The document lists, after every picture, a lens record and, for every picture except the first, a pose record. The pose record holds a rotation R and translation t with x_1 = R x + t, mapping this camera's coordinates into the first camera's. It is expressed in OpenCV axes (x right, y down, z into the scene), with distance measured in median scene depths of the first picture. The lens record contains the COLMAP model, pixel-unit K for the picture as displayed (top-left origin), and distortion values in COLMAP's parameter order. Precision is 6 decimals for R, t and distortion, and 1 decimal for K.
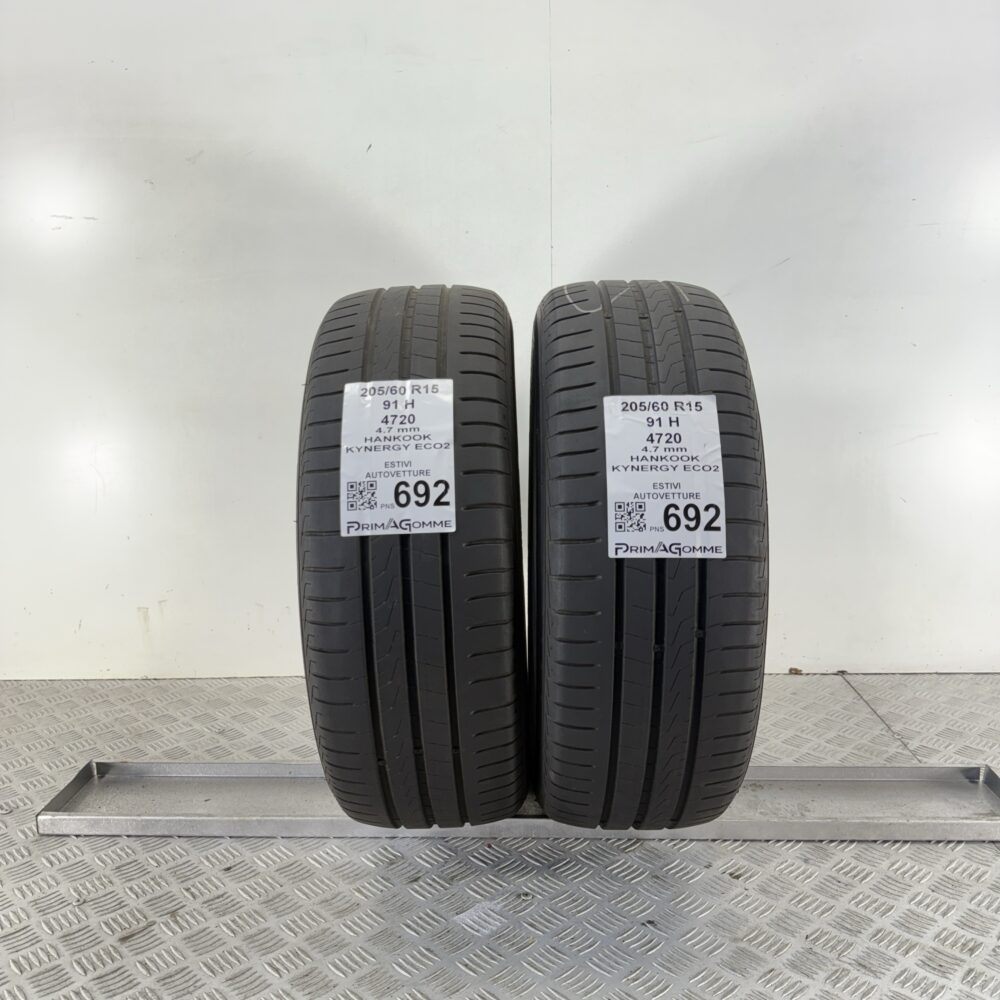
lens RADIAL K [[976.8, 0, 500.0], [0, 976.8, 500.0], [0, 0, 1]] dist [0.089699, -0.238801]
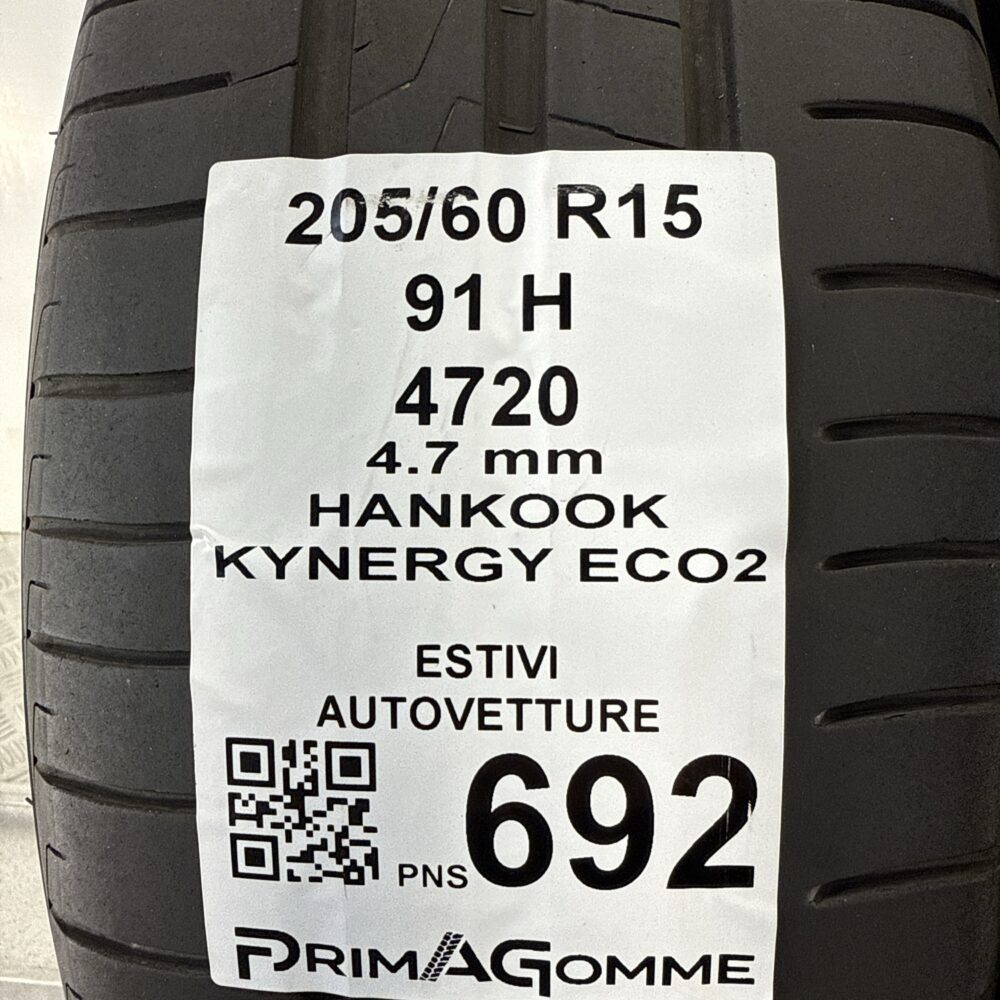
lens RADIAL K [[959.9, 0, 500.0], [0, 959.9, 500.0], [0, 0, 1]] dist [-0.005434, -0.005580]
pose [[0.999061, 0.033666, -0.027255, -0.089798], [-0.021512, 0.931774, 0.362402, -0.121649], [0.037596, -0.361476, 0.931623, 0.770836]]
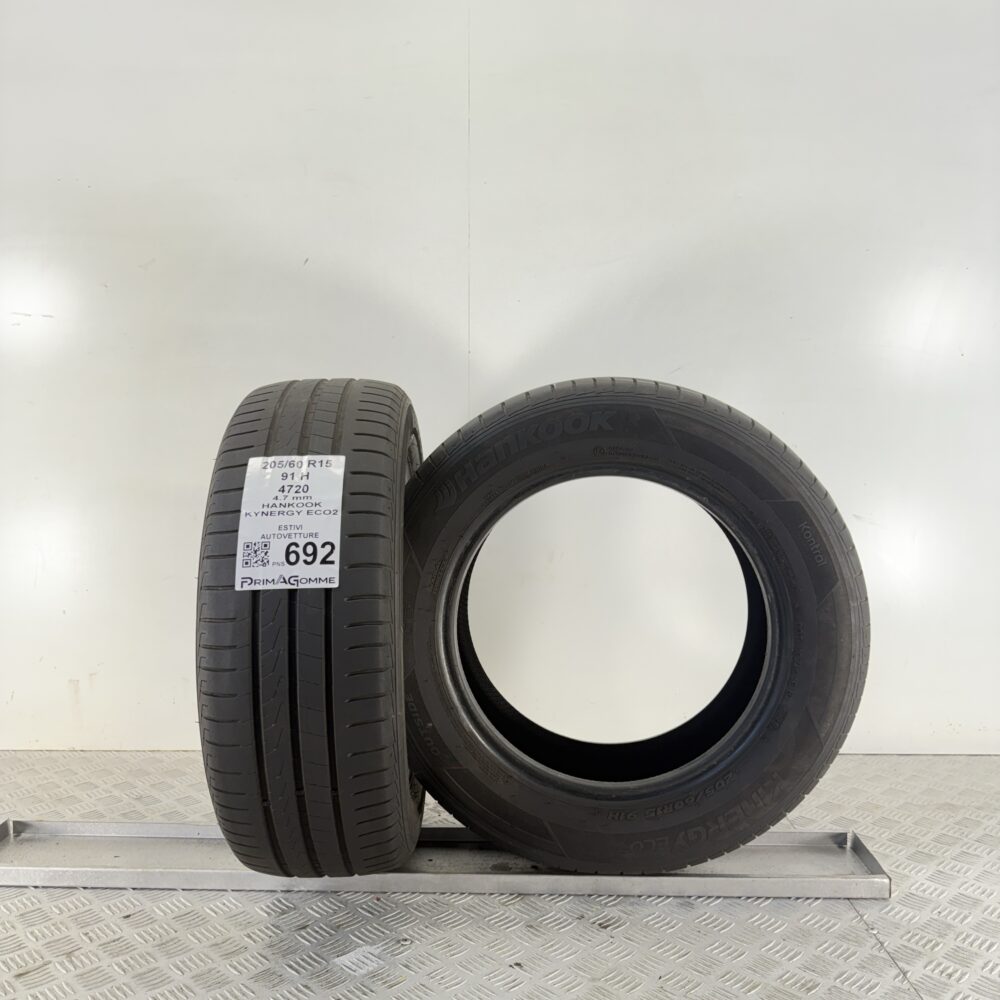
lens RADIAL K [[977.4, 0, 500.0], [0, 977.4, 500.0], [0, 0, 1]] dist [0.043799, -0.100949]
pose [[0.999496, 0.019676, 0.024895, 0.099343], [-0.016632, 0.992985, -0.117068, 0.054942], [-0.027024, 0.116595, 0.992812, -0.118359]]
